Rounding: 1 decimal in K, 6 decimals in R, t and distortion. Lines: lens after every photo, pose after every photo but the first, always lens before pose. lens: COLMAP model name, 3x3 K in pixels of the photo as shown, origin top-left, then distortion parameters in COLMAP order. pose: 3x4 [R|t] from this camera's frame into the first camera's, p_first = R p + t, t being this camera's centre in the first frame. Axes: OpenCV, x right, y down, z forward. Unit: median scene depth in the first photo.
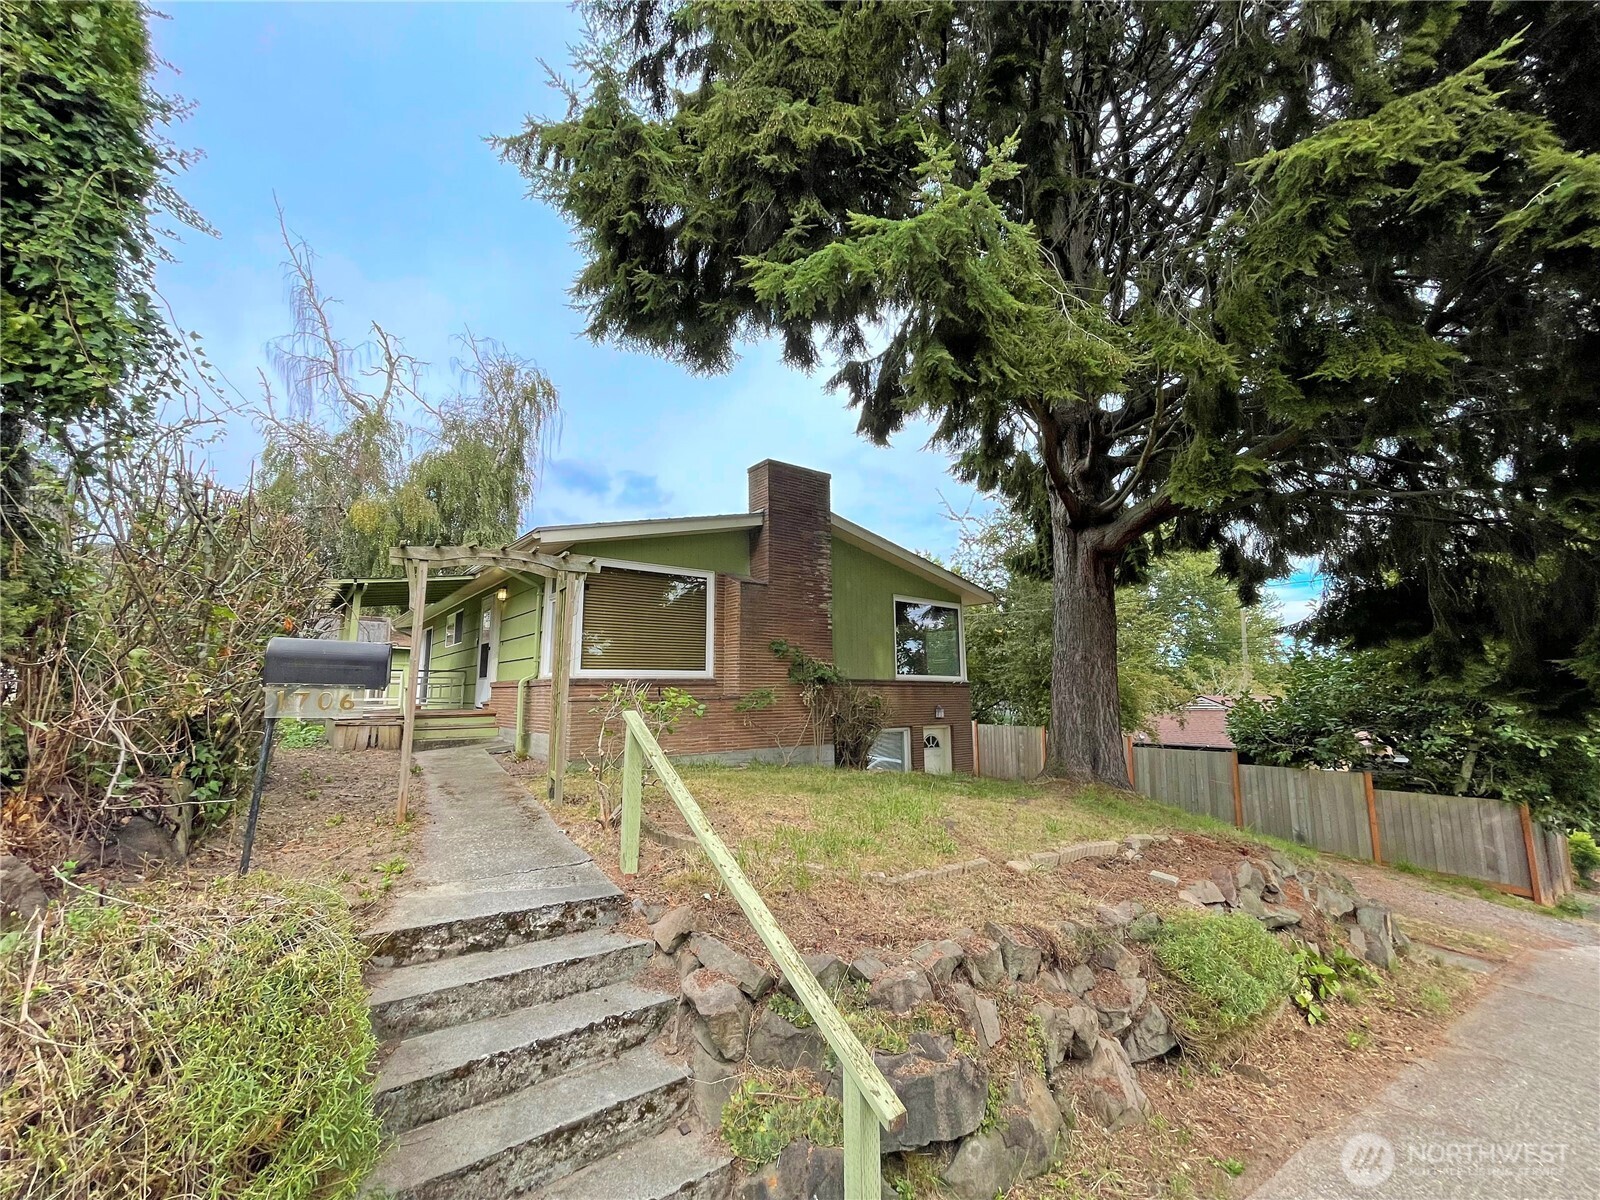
lens RADIAL K [[648.0, 0, 795.9], [0, 648.0, 595.3], [0, 0, 1]] dist [-0.002384, 0.000289]
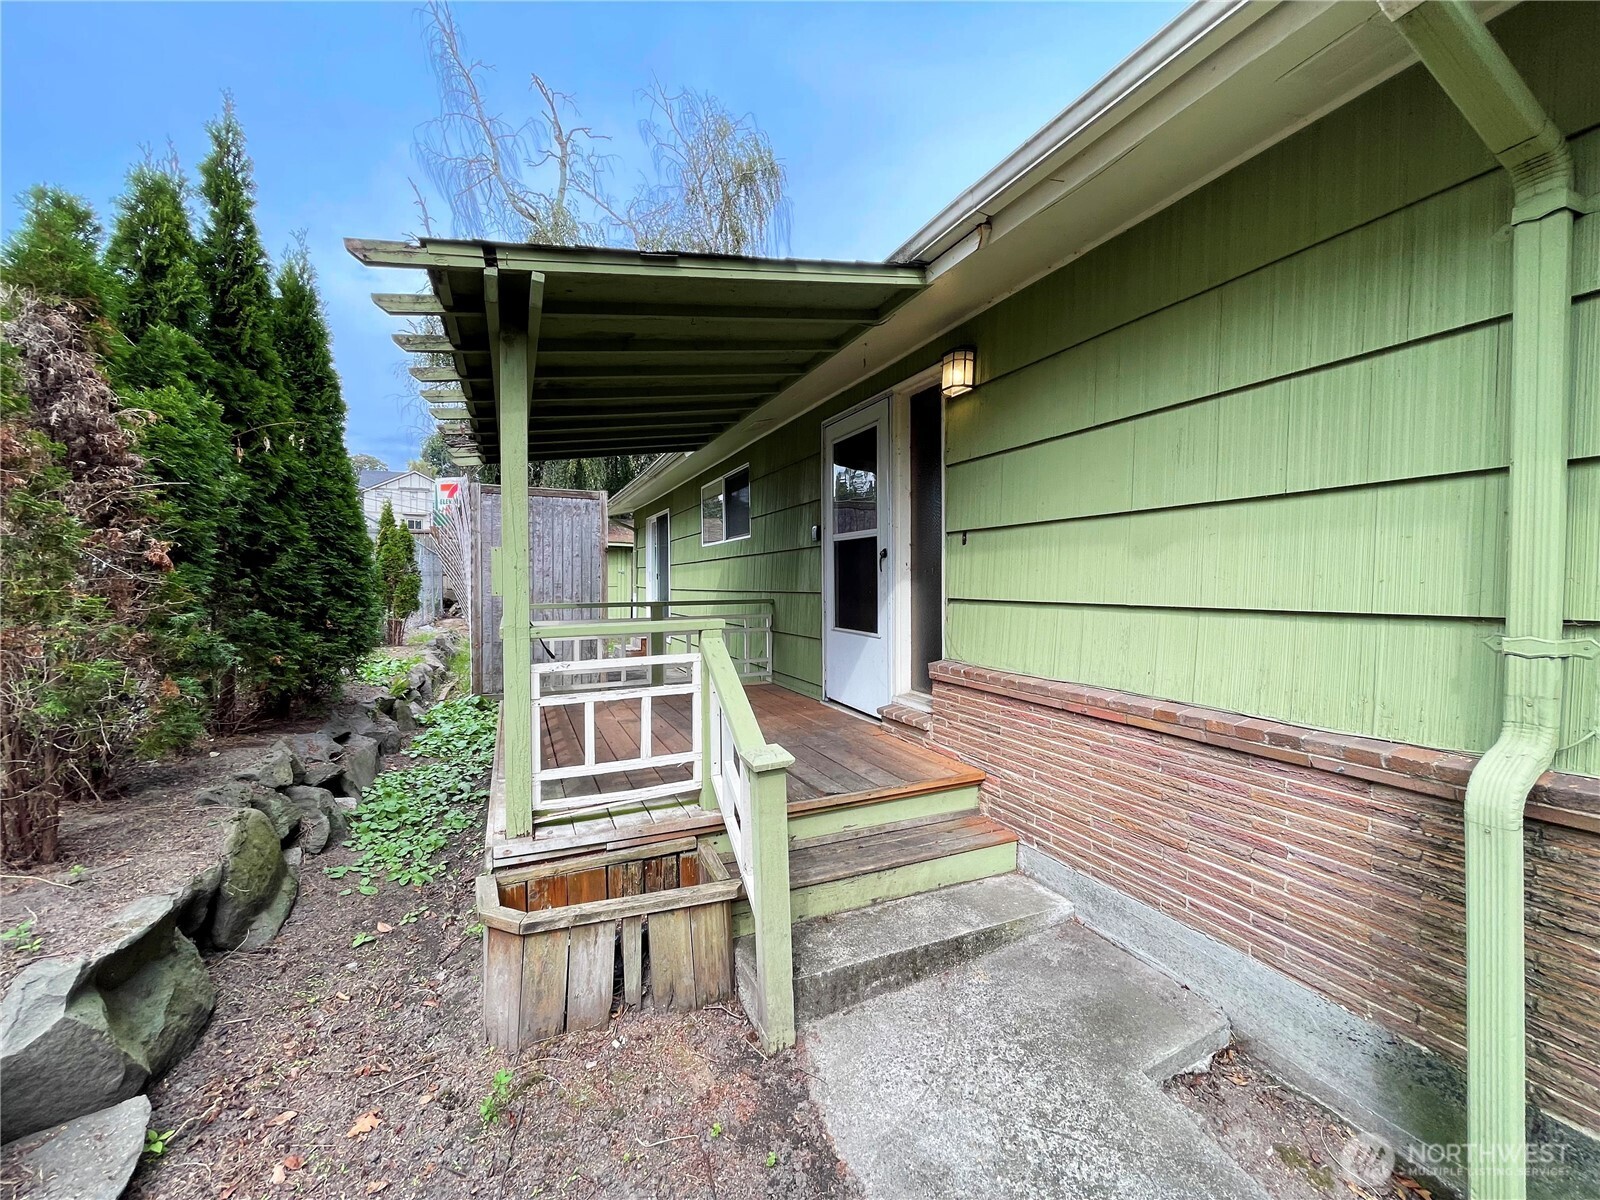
lens RADIAL K [[648.0, 0, 804.8], [0, 648.0, 601.6], [0, 0, 1]] dist [-0.002384, 0.000289]
pose [[0.971996, 0.012308, -0.234673, -0.196132], [0.029165, 0.984588, 0.172440, 0.020994], [0.233179, -0.174455, 0.956657, 0.297108]]
